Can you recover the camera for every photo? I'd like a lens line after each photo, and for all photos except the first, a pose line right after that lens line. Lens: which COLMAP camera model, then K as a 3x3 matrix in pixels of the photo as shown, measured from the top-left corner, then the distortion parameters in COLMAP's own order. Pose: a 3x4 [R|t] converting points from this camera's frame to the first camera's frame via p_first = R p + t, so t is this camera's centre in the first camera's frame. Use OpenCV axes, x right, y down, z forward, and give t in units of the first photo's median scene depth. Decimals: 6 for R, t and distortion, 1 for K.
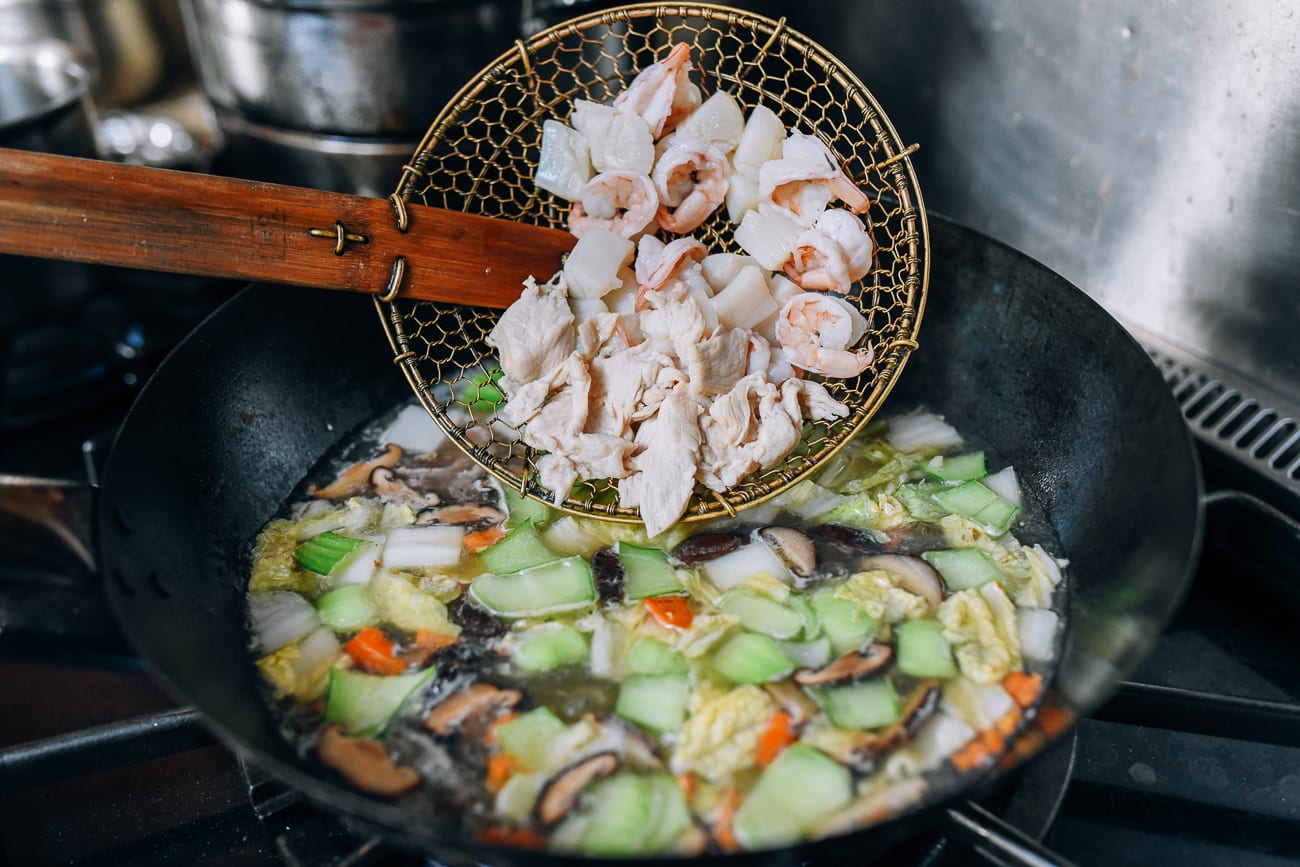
lens RADIAL K [[1301.4, 0, 653.1], [0, 1301.4, 434.2], [0, 0, 1]] dist [-0.033775, 0.000000]
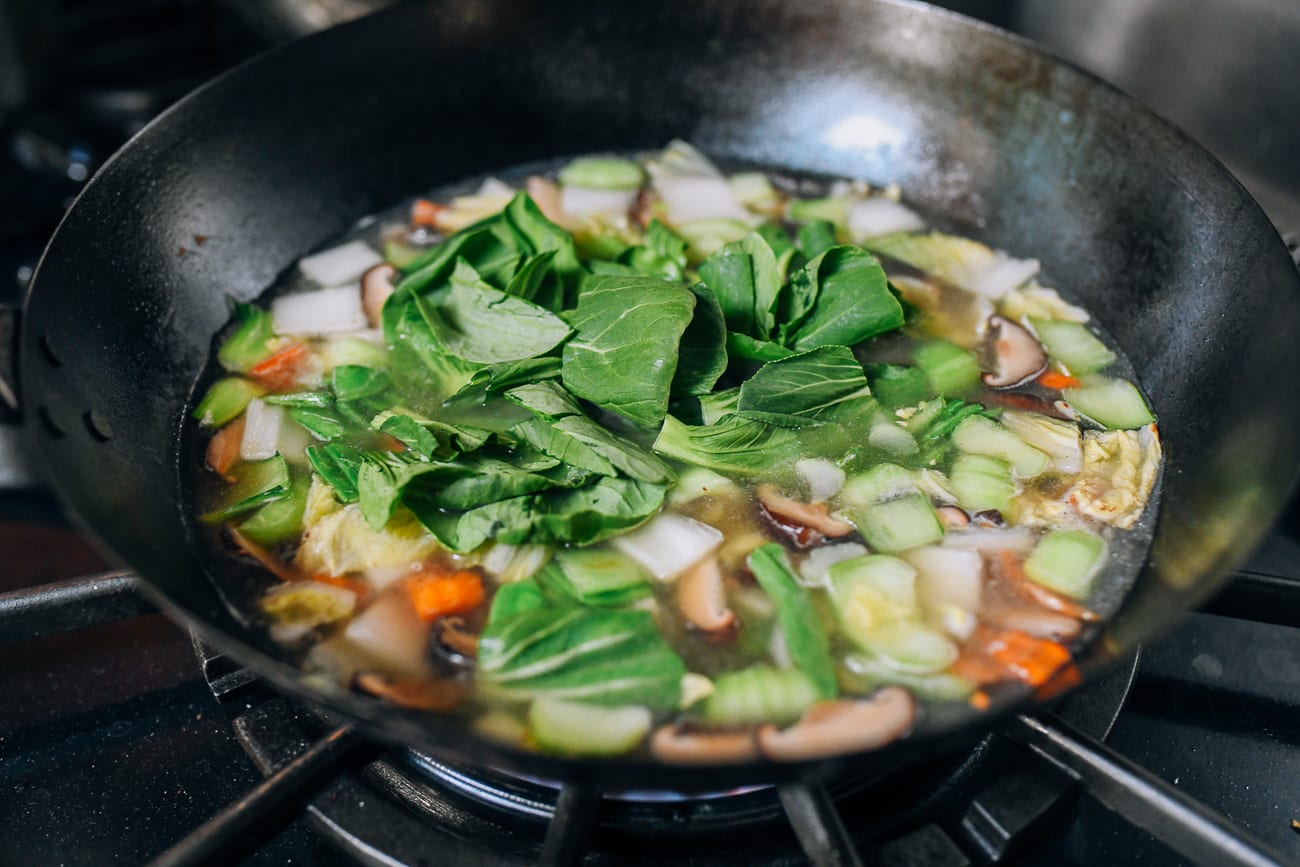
lens RADIAL K [[1301.4, 0, 654.4], [0, 1301.4, 427.0], [0, 0, 1]] dist [-0.033775, 0.000000]
pose [[0.999388, 0.025071, 0.024405, -0.030678], [-0.027248, 0.995257, 0.093385, 0.023948], [-0.021948, -0.093993, 0.995331, 0.128579]]
